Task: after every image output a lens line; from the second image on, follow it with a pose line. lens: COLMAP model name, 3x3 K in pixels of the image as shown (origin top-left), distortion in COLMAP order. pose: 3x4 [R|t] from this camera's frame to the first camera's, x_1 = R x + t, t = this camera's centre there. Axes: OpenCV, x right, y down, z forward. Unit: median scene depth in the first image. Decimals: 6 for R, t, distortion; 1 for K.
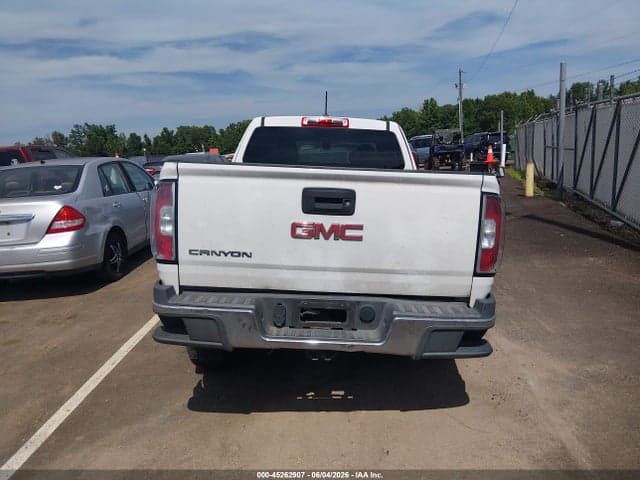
lens RADIAL K [[485.8, 0, 323.8], [0, 485.8, 243.4], [0, 0, 1]] dist [0.072402, -0.117196]
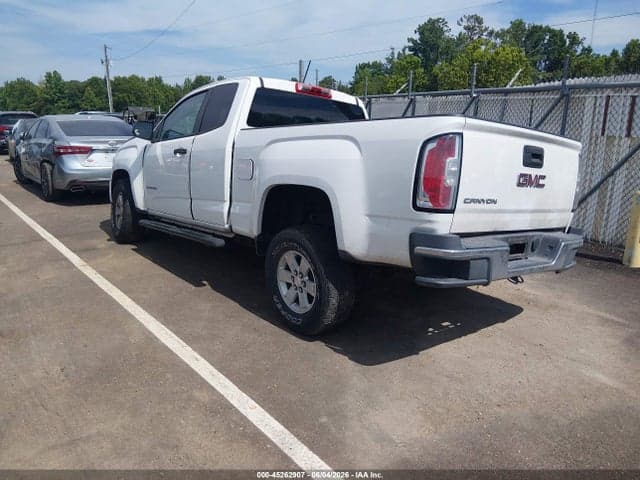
lens RADIAL K [[485.8, 0, 319.8], [0, 485.8, 244.4], [0, 0, 1]] dist [0.072402, -0.117196]
pose [[0.754370, -0.087576, 0.650582, -1.022168], [0.066879, 0.996158, 0.056546, 0.025898], [-0.653034, 0.000854, 0.757328, 0.314315]]
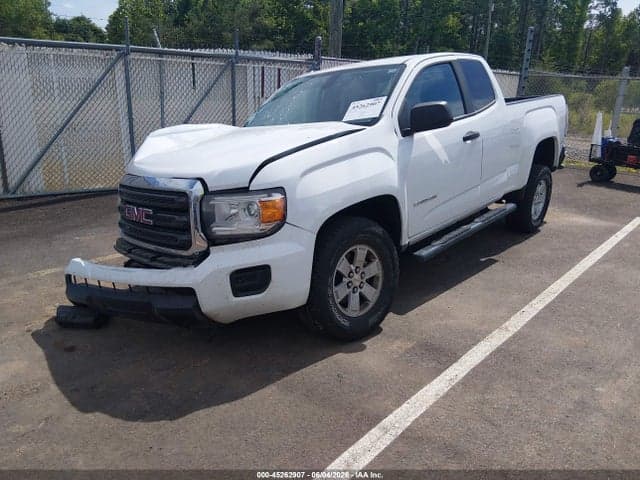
lens RADIAL K [[485.8, 0, 320.6], [0, 485.8, 243.2], [0, 0, 1]] dist [0.072402, -0.117196]
pose [[-0.759946, -0.154430, 0.631374, -0.891227], [0.148273, 0.904567, 0.399718, -0.547364], [-0.632848, 0.397380, -0.664524, 3.081390]]
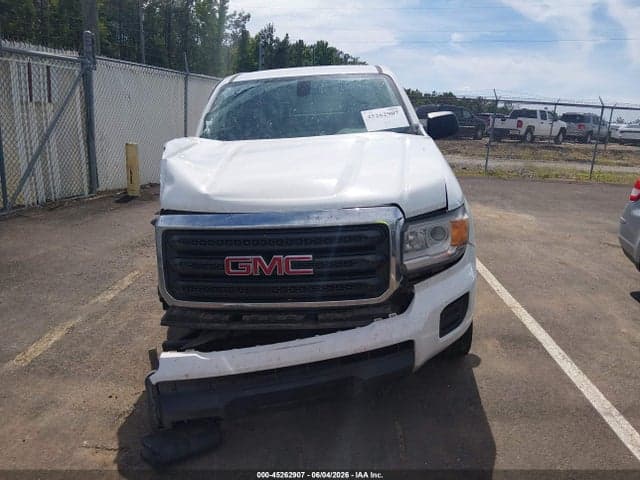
lens RADIAL K [[485.8, 0, 324.7], [0, 485.8, 238.4], [0, 0, 1]] dist [0.072402, -0.117196]
pose [[-0.999630, 0.009941, 0.025303, -0.065629], [0.019938, 0.900778, 0.433823, -0.598669], [-0.018479, 0.434167, -0.900643, 3.251258]]
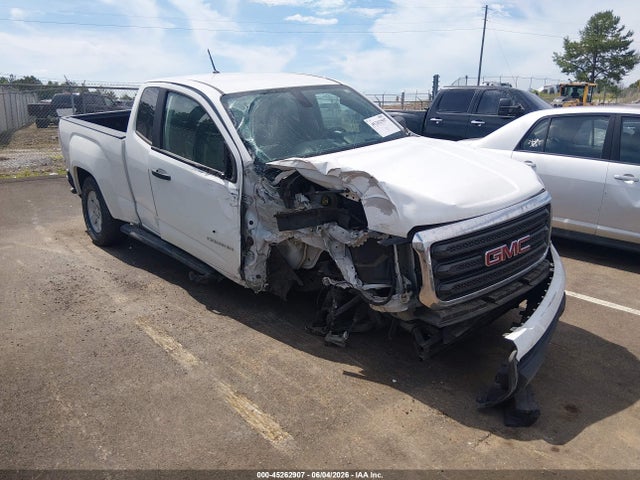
lens RADIAL K [[485.8, 0, 321.5], [0, 485.8, 238.5], [0, 0, 1]] dist [0.072402, -0.117196]
pose [[-0.736290, 0.223237, -0.638782, 0.875929], [-0.101479, 0.896909, 0.430415, -0.636146], [0.669014, 0.381733, -0.637731, 2.970831]]
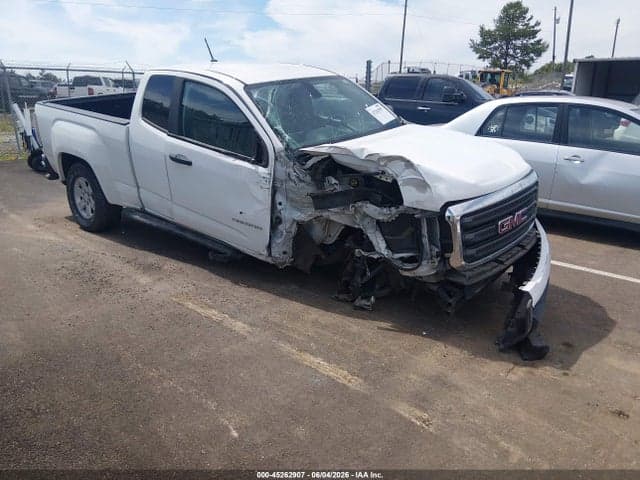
lens RADIAL K [[485.8, 0, 319.5], [0, 485.8, 238.7], [0, 0, 1]] dist [0.072402, -0.117196]
pose [[-0.627123, 0.267693, -0.731477, 1.136273], [-0.138482, 0.885812, 0.442900, -0.651264], [0.766512, 0.379049, -0.518442, 2.883328]]
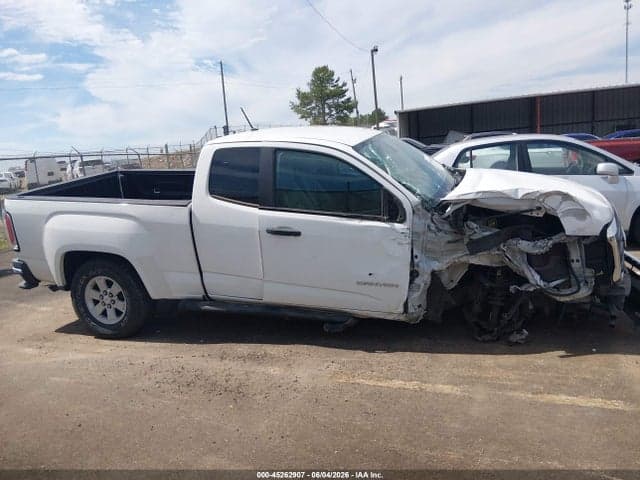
lens RADIAL K [[485.8, 0, 317.6], [0, 485.8, 237.3], [0, 0, 1]] dist [0.072402, -0.117196]
pose [[-0.301527, 0.251256, -0.919757, 1.461420], [-0.094576, 0.952015, 0.291073, -0.548768], [0.948756, 0.174753, -0.263295, 2.207974]]
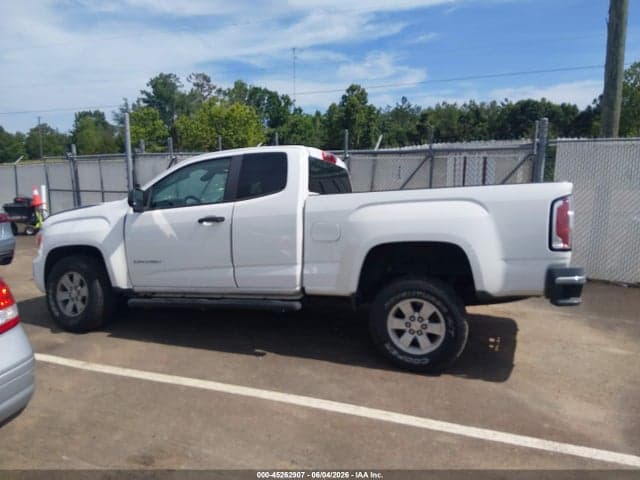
lens RADIAL K [[485.8, 0, 318.7], [0, 485.8, 239.6], [0, 0, 1]] dist [0.072402, -0.117196]
pose [[0.316625, -0.069596, 0.945994, -1.629301], [0.170949, 0.985162, 0.015261, -0.119011], [-0.933019, 0.156884, 0.323824, 1.018012]]
